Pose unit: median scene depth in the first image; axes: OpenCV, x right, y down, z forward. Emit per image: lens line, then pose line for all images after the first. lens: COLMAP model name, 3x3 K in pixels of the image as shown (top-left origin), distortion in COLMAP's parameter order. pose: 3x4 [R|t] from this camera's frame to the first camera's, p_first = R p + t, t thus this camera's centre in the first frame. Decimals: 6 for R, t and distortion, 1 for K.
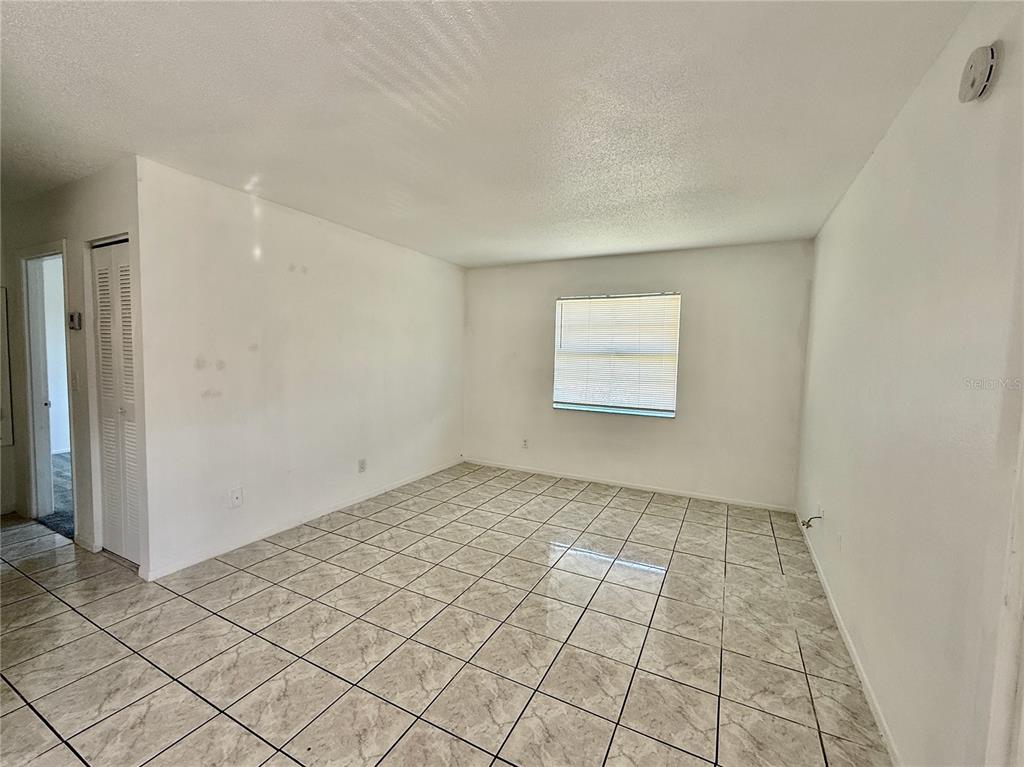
lens RADIAL K [[424.1, 0, 512.0], [0, 424.1, 383.5], [0, 0, 1]] dist [0.000998, 0.000159]
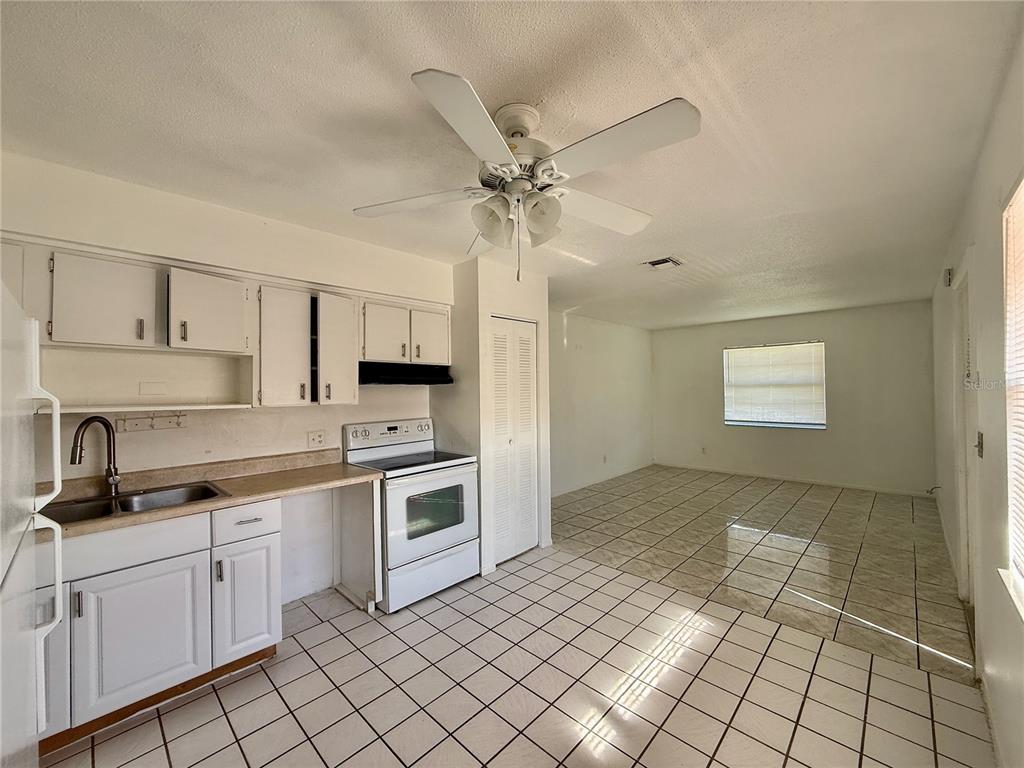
lens RADIAL K [[404.8, 0, 512.0], [0, 404.8, 384.0], [0, 0, 1]] dist [-0.000314, 0.000199]
pose [[0.956281, -0.038299, -0.289930, -0.205403], [0.016036, 0.996763, -0.078776, 0.019306], [0.292008, 0.070682, 0.953800, -0.562802]]
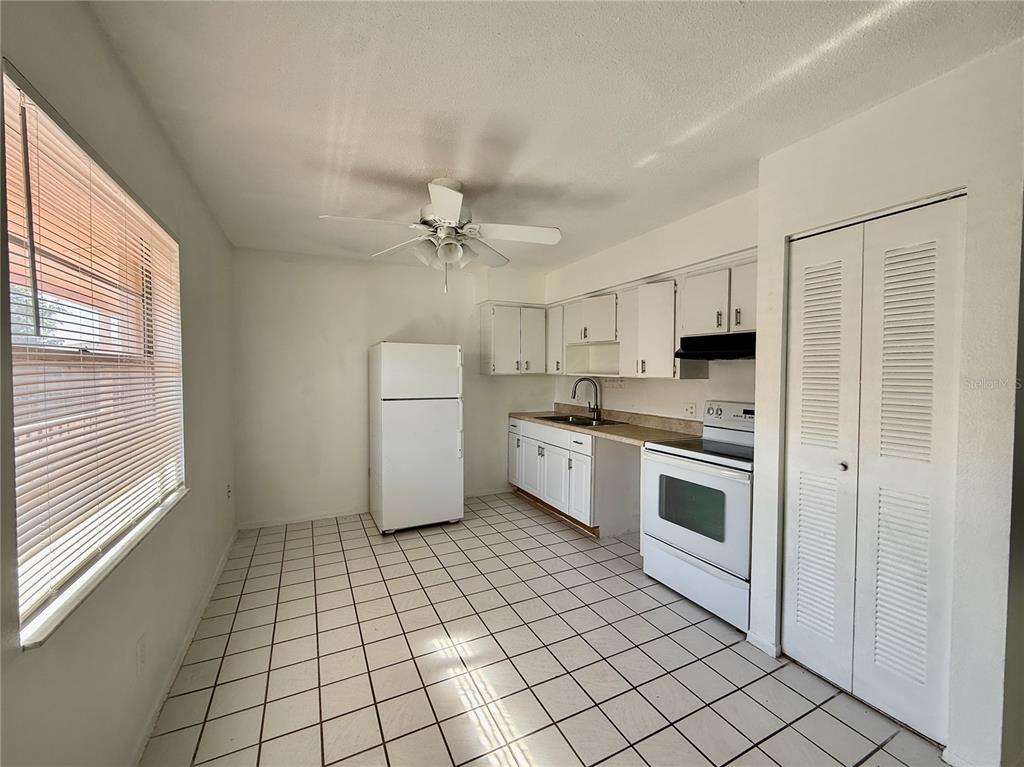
lens RADIAL K [[415.4, 0, 512.0], [0, 415.4, 383.5], [0, 0, 1]] dist [0.001003, 0.000142]
pose [[-0.591962, -0.000709, -0.805965, 0.084586], [-0.071177, 0.996138, 0.051401, -0.011015], [0.802817, 0.087794, -0.589727, 0.148310]]
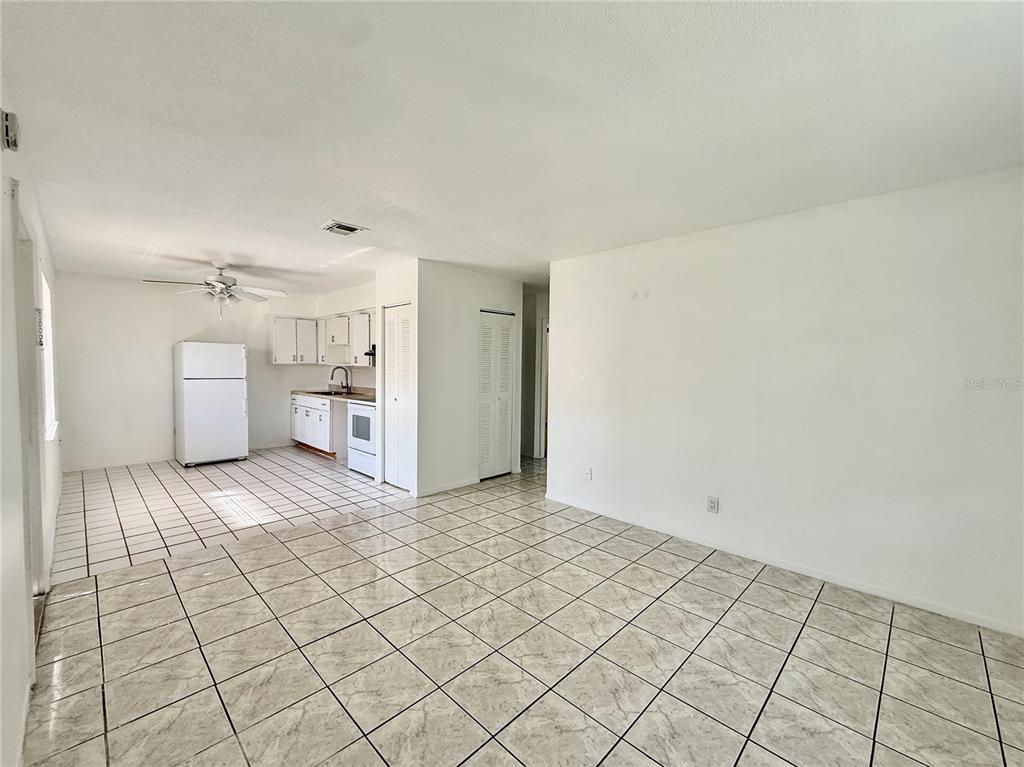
lens RADIAL K [[424.1, 0, 512.0], [0, 424.1, 383.5], [0, 0, 1]] dist [0.000998, 0.000159]
pose [[-0.293851, 0.014354, -0.955743, 0.497777], [-0.083365, 0.995692, 0.040585, -0.040010], [0.952209, 0.091601, -0.291388, 0.760897]]
